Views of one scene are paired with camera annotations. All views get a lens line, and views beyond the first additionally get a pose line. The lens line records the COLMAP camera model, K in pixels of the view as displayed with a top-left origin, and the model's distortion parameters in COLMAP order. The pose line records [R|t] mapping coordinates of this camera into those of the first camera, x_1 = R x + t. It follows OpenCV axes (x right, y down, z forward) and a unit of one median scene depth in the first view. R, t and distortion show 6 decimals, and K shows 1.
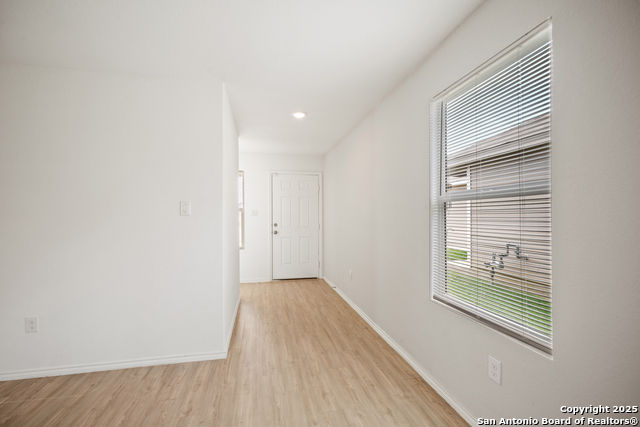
lens RADIAL K [[281.6, 0, 321.5], [0, 281.6, 216.6], [0, 0, 1]] dist [-0.001115, -0.000010]
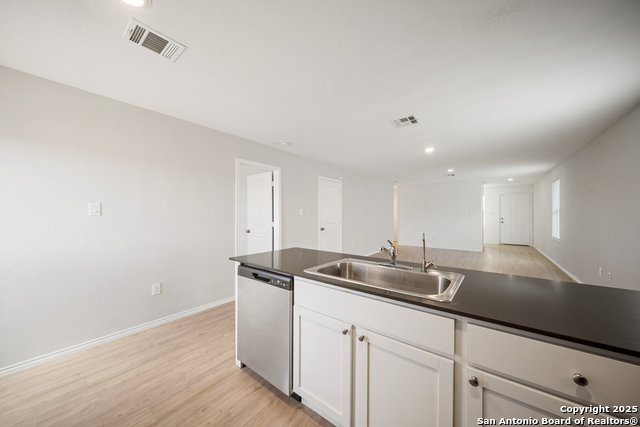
lens RADIAL K [[220.6, 0, 315.4], [0, 220.6, 216.4], [0, 0, 1]] dist [-0.002484, -0.000512]
pose [[0.627917, 0.006282, -0.778255, 0.509854], [-0.002191, 0.999978, 0.006303, 0.008297], [0.778277, -0.002253, 0.627917, -2.388775]]
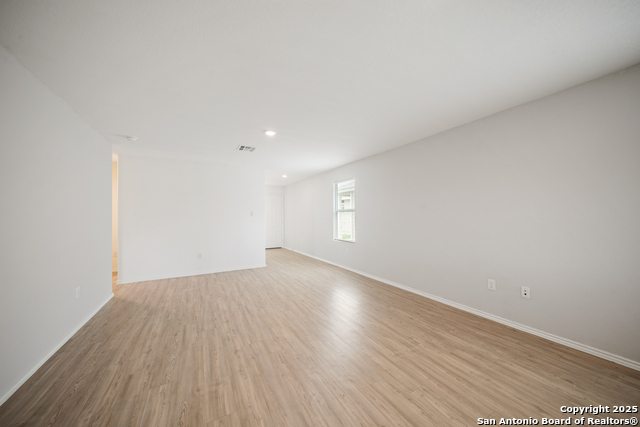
lens RADIAL K [[220.6, 0, 317.2], [0, 220.6, 217.0], [0, 0, 1]] dist [-0.002484, -0.000512]
pose [[0.956872, -0.006201, 0.290443, -0.456604], [0.007063, 0.999973, -0.001921, 0.009612], [-0.290423, 0.003889, 0.956890, -1.155862]]
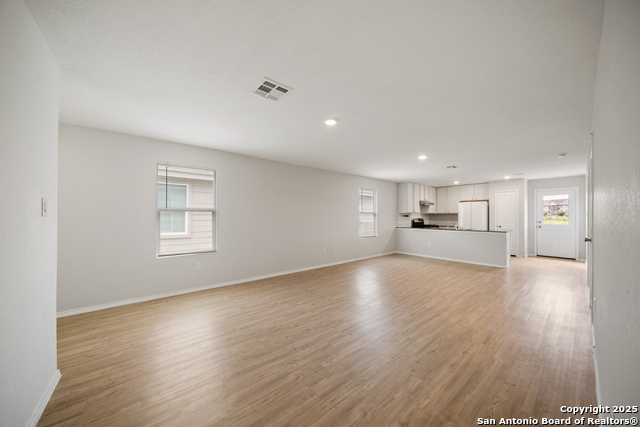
lens RADIAL K [[220.6, 0, 317.7], [0, 220.6, 216.5], [0, 0, 1]] dist [-0.002484, -0.000512]
pose [[-0.466564, 0.002831, 0.884483, -1.230483], [0.004525, 0.999989, -0.000813, -0.002196], [-0.884476, 0.003623, -0.466572, 0.545802]]
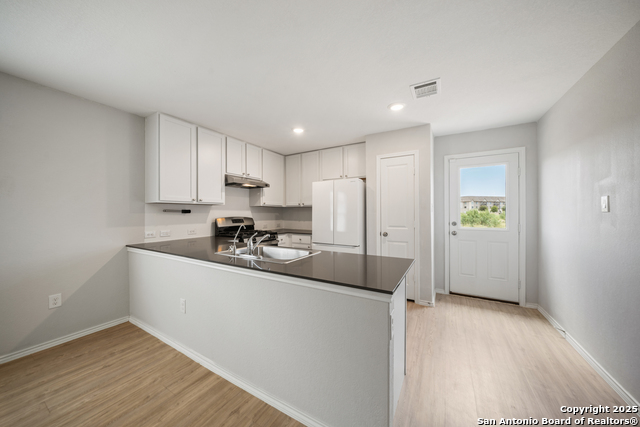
lens RADIAL K [[220.6, 0, 316.2], [0, 220.6, 213.2], [0, 0, 1]] dist [-0.002484, -0.000512]
pose [[-0.735233, 0.003493, 0.677805, -0.435298], [0.007800, 0.999964, 0.003307, 0.004564], [-0.677769, 0.007718, -0.735234, -1.518554]]
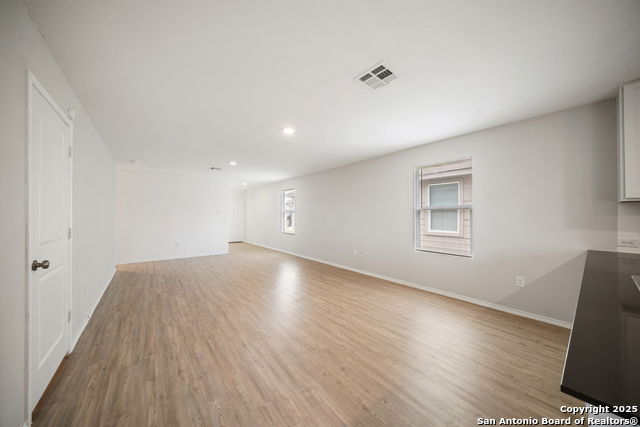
lens RADIAL K [[220.6, 0, 318.9], [0, 220.6, 214.1], [0, 0, 1]] dist [-0.002484, -0.000512]
pose [[0.896869, 0.007397, 0.442235, -0.524563], [-0.002997, 0.999939, -0.010647, 0.009323], [-0.442287, 0.008224, 0.896836, -1.961474]]
